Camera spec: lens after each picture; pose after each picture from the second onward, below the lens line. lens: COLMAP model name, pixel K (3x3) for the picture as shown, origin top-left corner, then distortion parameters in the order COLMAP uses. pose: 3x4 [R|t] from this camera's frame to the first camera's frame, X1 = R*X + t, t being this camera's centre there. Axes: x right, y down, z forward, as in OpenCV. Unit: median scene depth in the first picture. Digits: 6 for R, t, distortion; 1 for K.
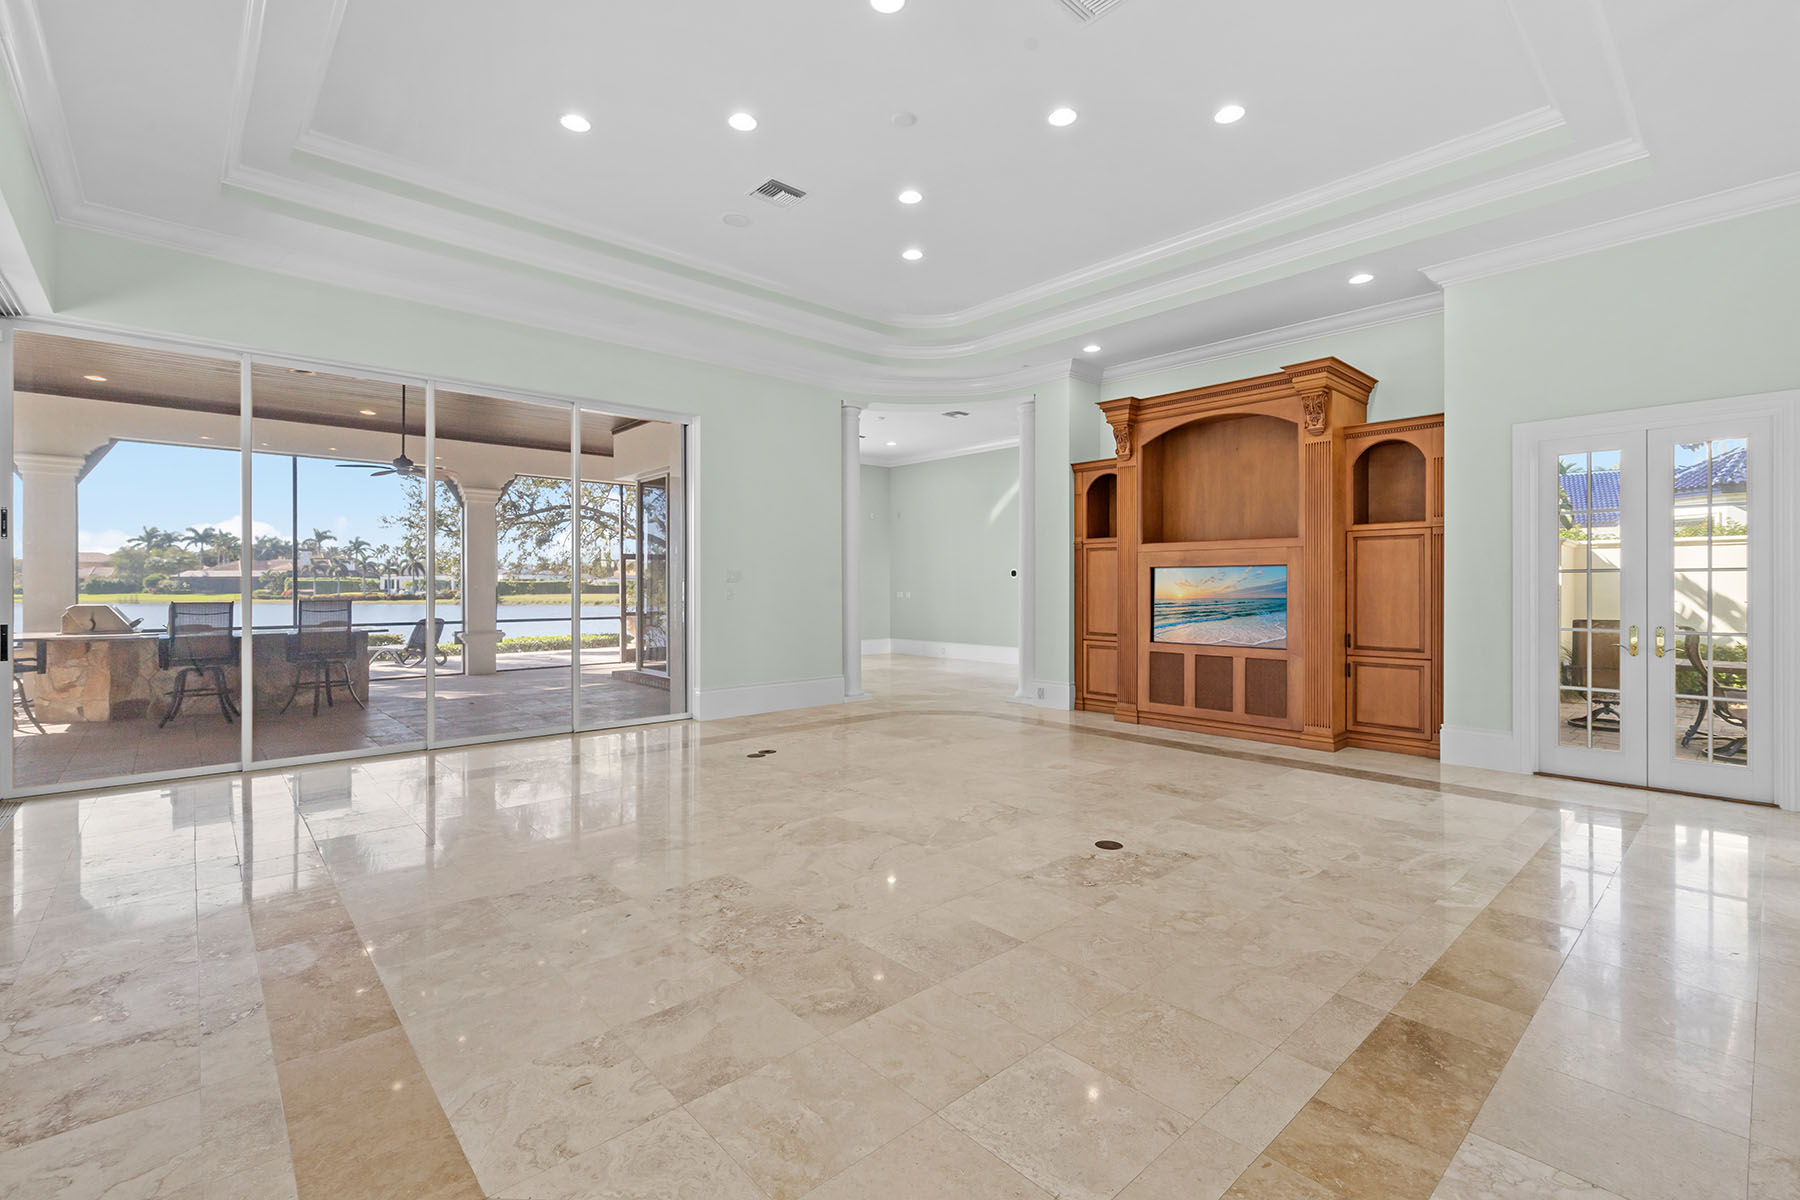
lens RADIAL K [[785.1, 0, 900.9], [0, 785.1, 587.1], [0, 0, 1]] dist [0.004271, 0.000029]
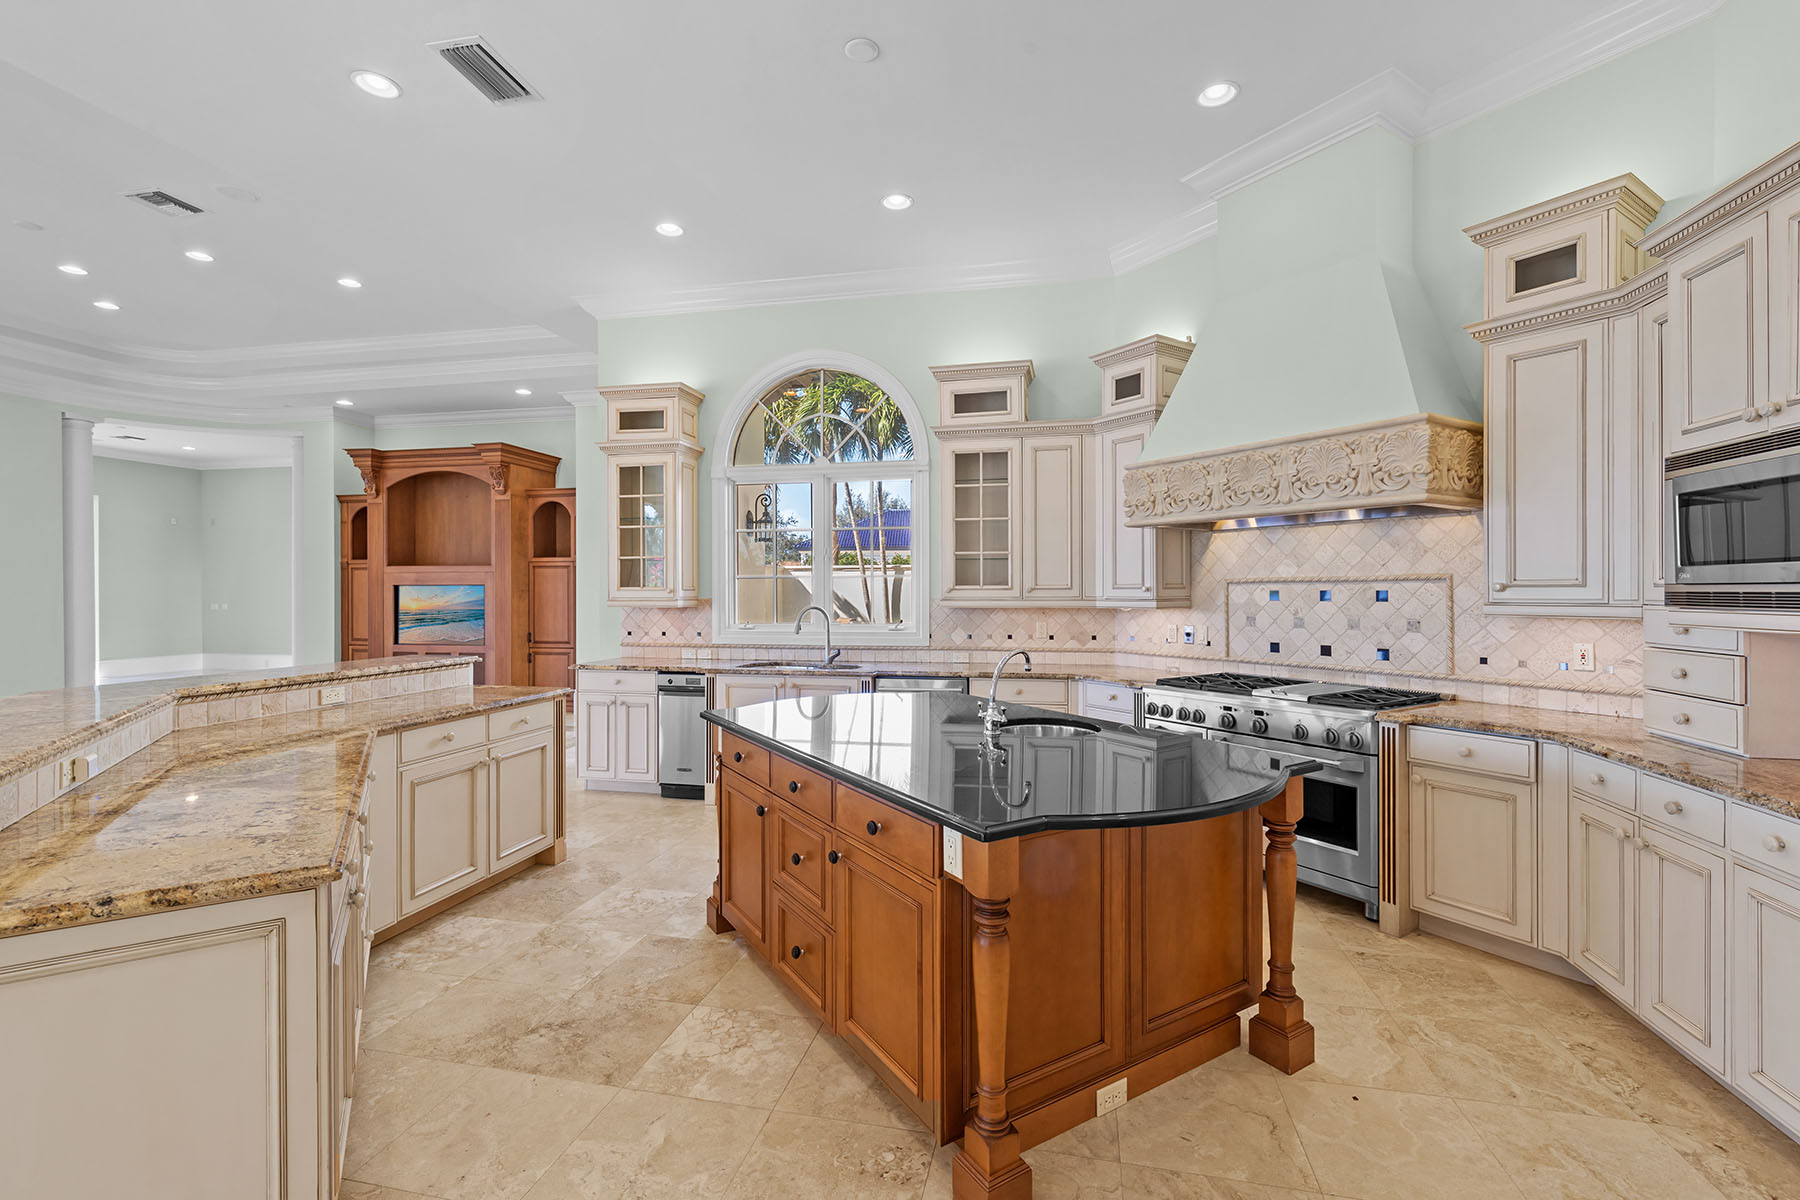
lens RADIAL K [[785.4, 0, 899.9], [0, 785.4, 594.1], [0, 0, 1]] dist [0.000756, -0.000089]
pose [[0.815005, -0.002398, 0.579449, 0.275221], [0.001851, 0.999997, 0.001535, -0.012326], [-0.579451, -0.000178, 0.815007, -0.544972]]
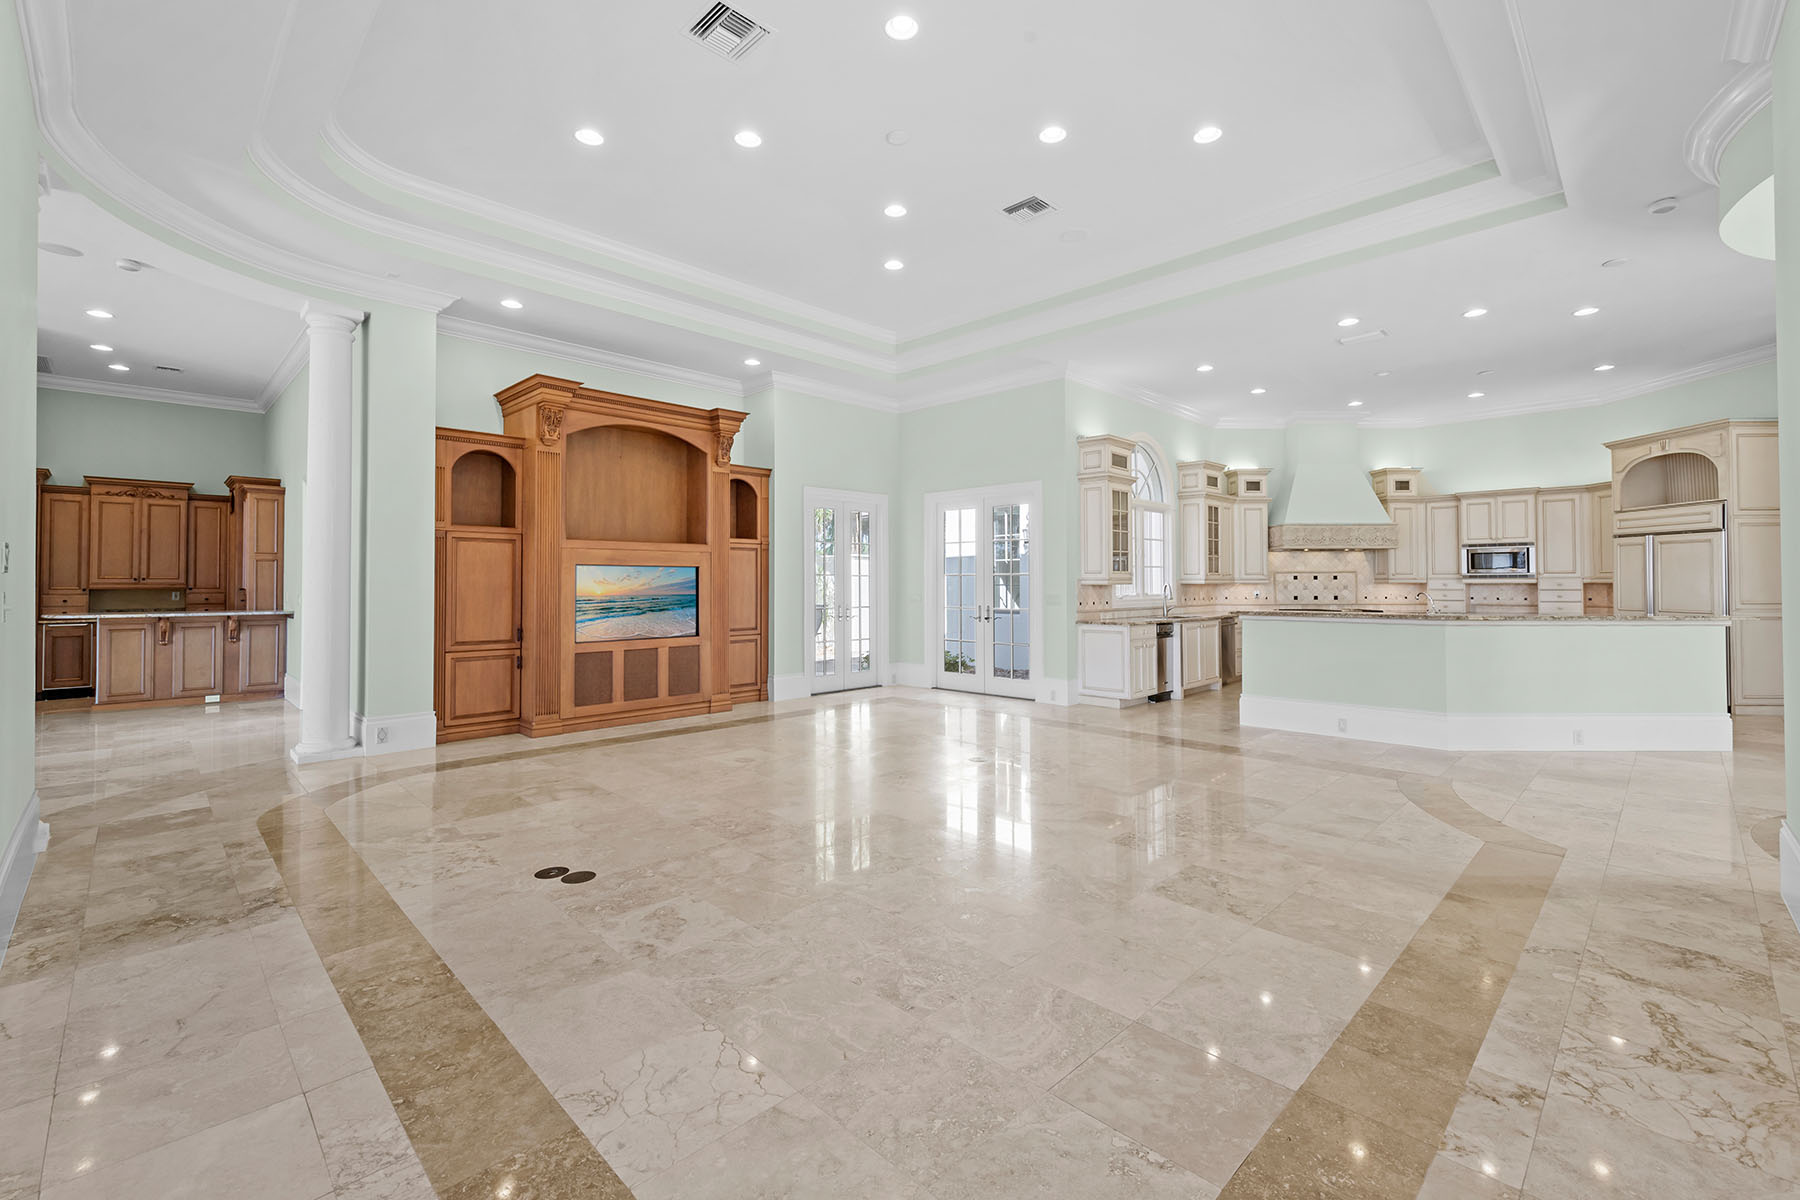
lens RADIAL K [[773.2, 0, 899.3], [0, 773.2, 571.7], [0, 0, 1]] dist [-0.001045, 0.000369]
pose [[-0.047669, 0.017367, 0.998712, -0.698105], [0.004729, 0.999842, -0.017161, 0.001779], [-0.998852, 0.003905, -0.047743, 0.722271]]
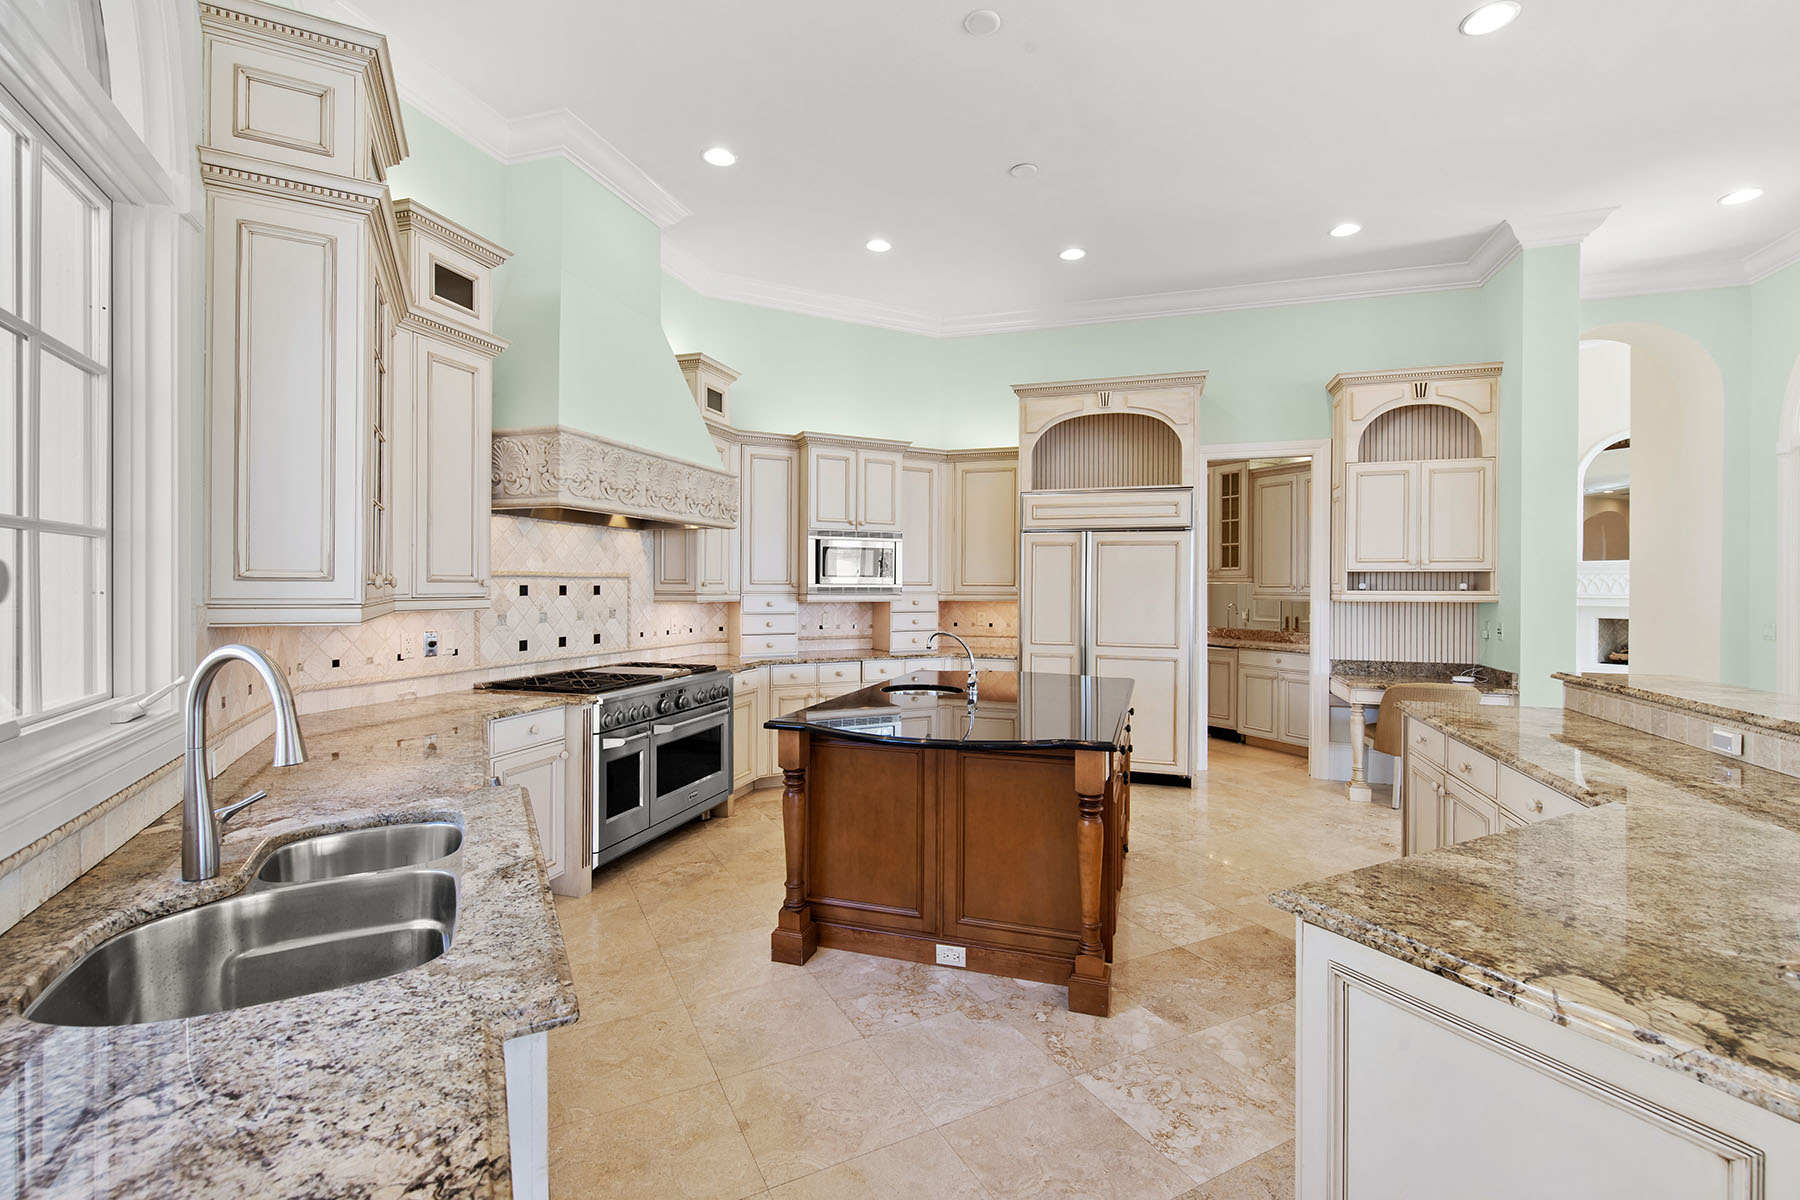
lens RADIAL K [[785.1, 0, 900.9], [0, 785.1, 587.1], [0, 0, 1]] dist [0.004271, 0.000029]
pose [[-0.968528, -0.002216, 0.248893, 0.465446], [-0.001925, 0.999997, 0.001413, -0.013683], [-0.248896, 0.000889, -0.968530, 0.322113]]
